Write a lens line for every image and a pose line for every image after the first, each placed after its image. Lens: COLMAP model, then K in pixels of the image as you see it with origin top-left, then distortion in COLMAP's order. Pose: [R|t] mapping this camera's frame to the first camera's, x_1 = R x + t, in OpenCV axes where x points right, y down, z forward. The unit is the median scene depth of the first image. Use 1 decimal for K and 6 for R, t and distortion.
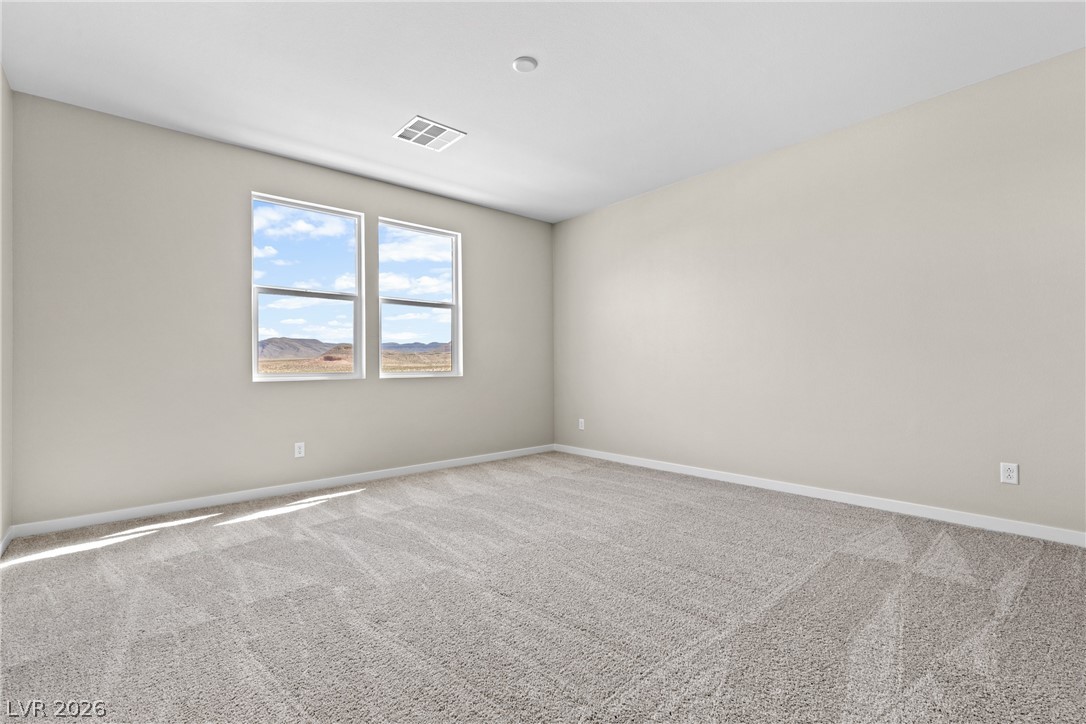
lens RADIAL K [[489.7, 0, 554.3], [0, 489.7, 363.6], [0, 0, 1]] dist [0.001130, -0.000032]
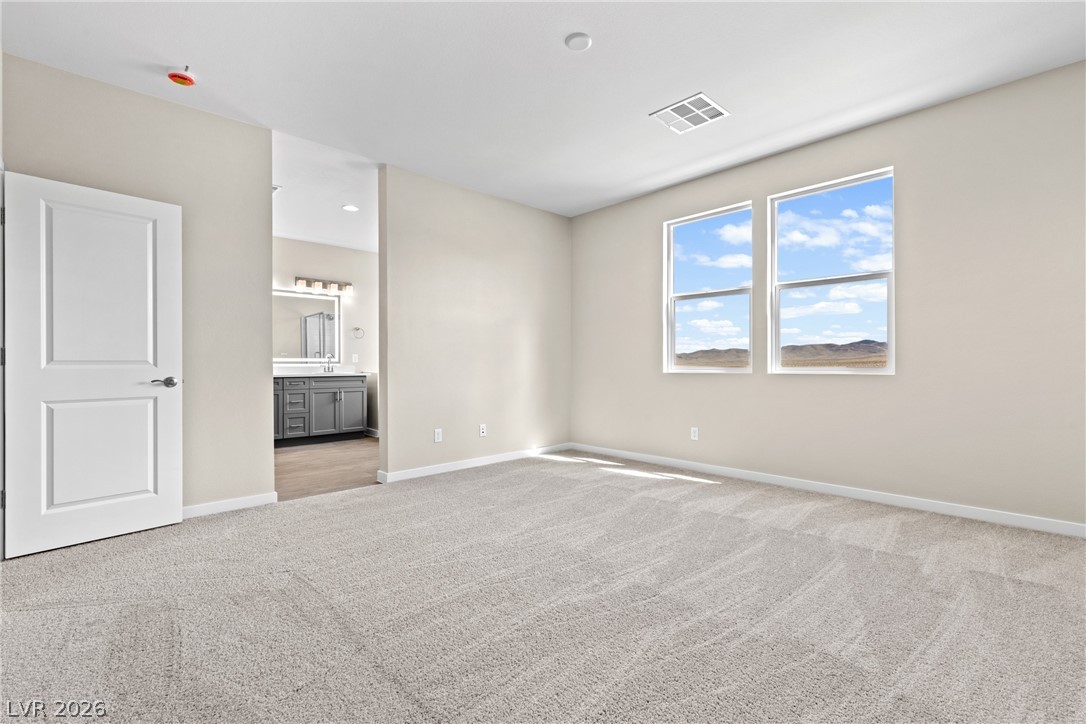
lens RADIAL K [[489.7, 0, 554.3], [0, 489.7, 363.6], [0, 0, 1]] dist [0.001130, -0.000032]
pose [[0.036166, 0.005979, -0.999328, 0.644505], [-0.002723, 0.999979, 0.005885, 0.007452], [0.999342, 0.002509, 0.036181, 0.679592]]
